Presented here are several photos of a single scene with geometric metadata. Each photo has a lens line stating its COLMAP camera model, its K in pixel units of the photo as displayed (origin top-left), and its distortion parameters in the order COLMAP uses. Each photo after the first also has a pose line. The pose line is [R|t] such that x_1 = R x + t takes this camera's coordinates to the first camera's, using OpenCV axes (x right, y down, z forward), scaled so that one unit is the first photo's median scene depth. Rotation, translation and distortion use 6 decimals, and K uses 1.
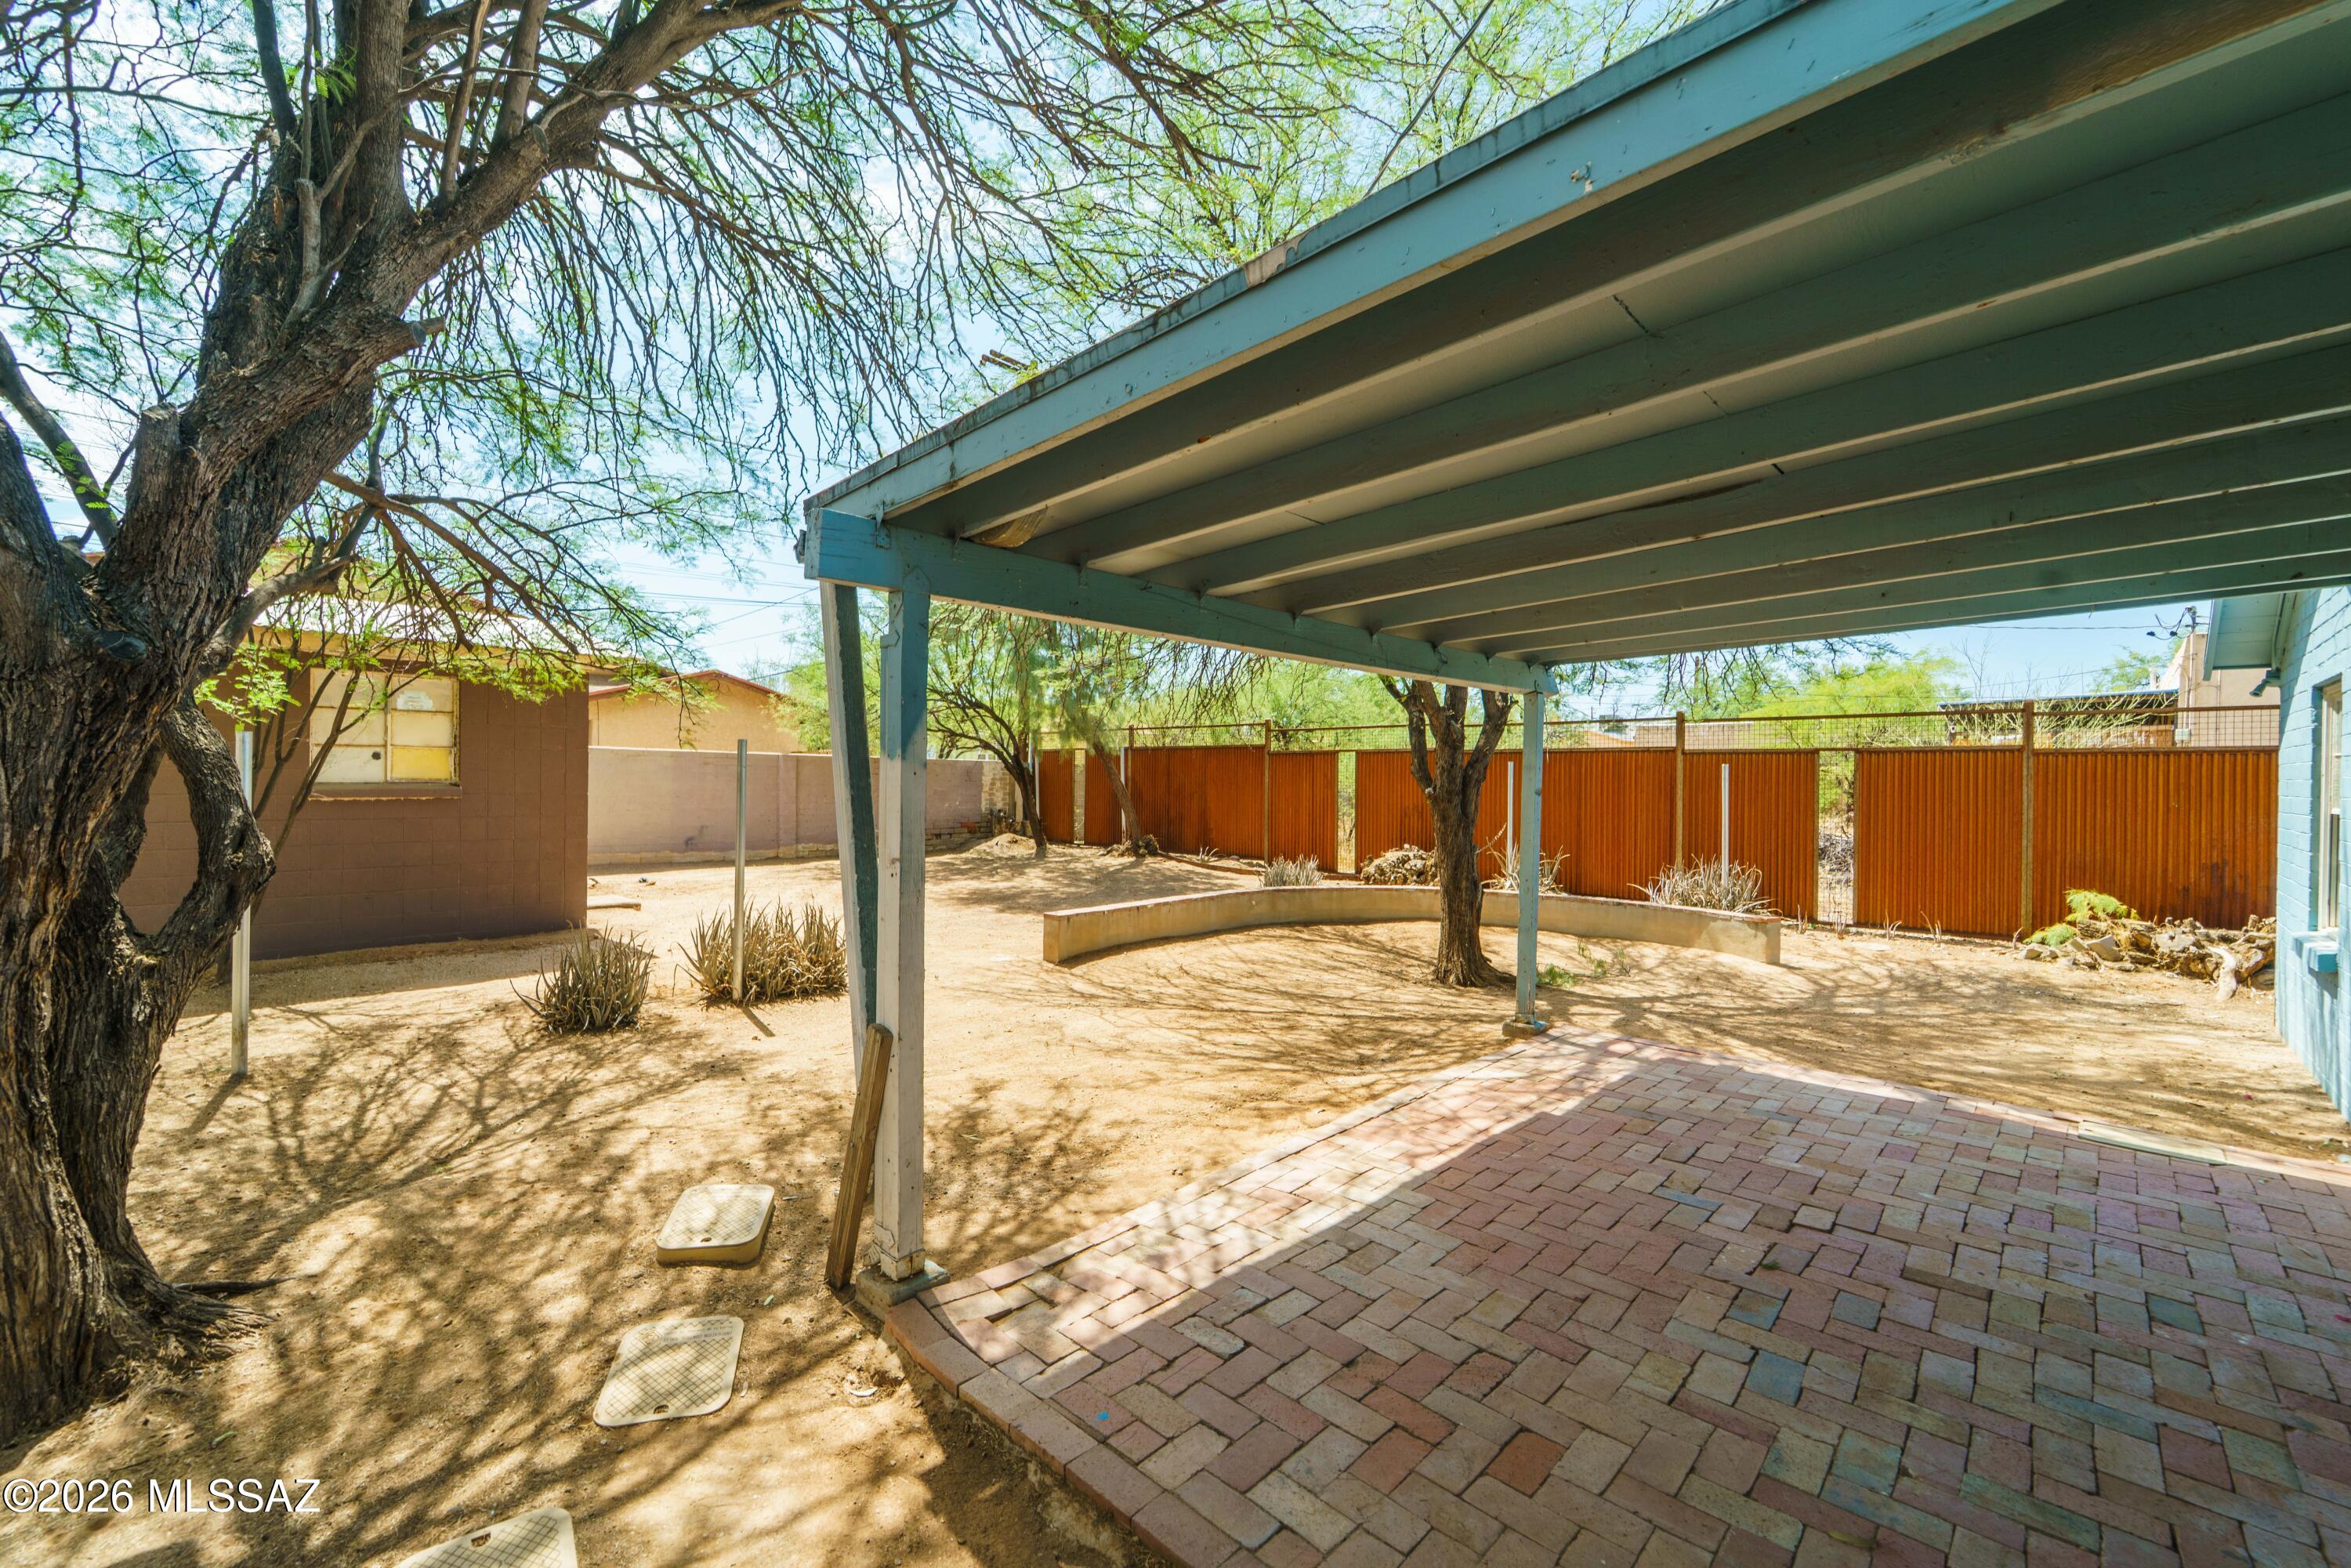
lens RADIAL K [[952.2, 0, 1151.9], [0, 952.2, 786.9], [0, 0, 1]] dist [0.001324, 0.000265]
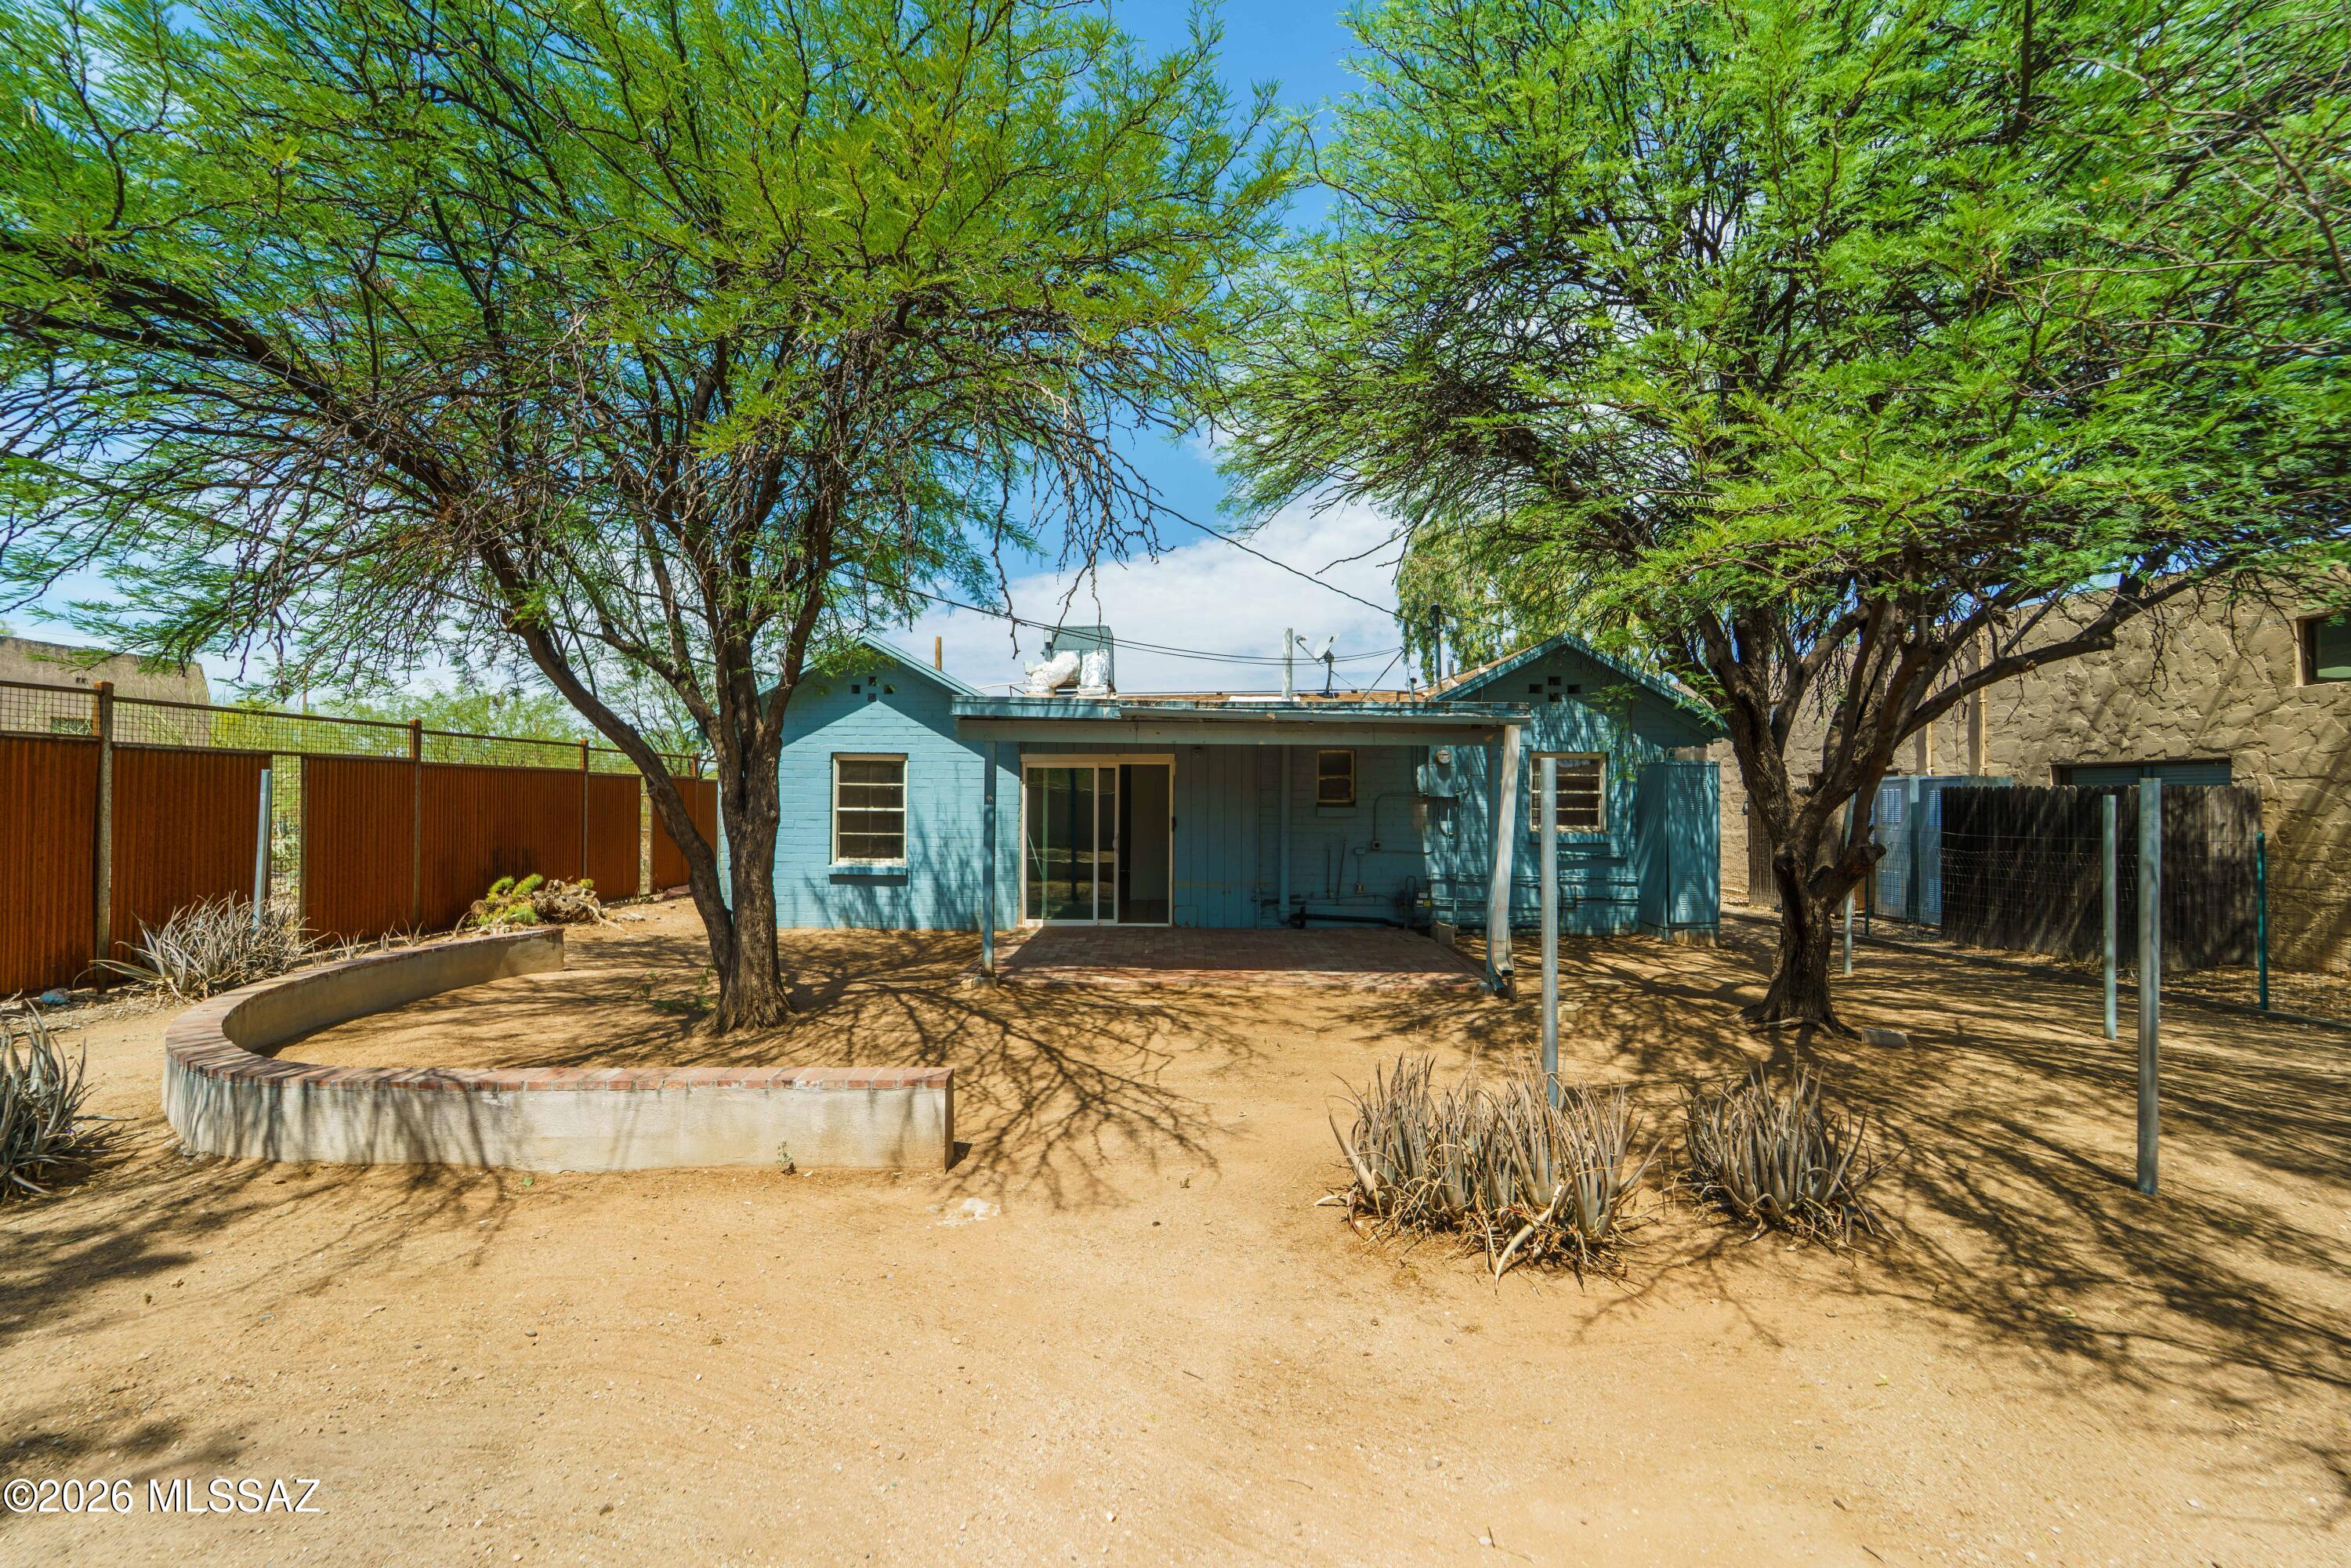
lens RADIAL K [[942.0, 0, 1166.8], [0, 942.0, 786.5], [0, 0, 1]] dist [0.004996, -0.004423]
pose [[-0.698093, -0.008338, 0.715959, -0.990925], [-0.011816, 0.999930, 0.000124, -0.042347], [-0.715910, -0.008373, -0.698143, 2.292708]]
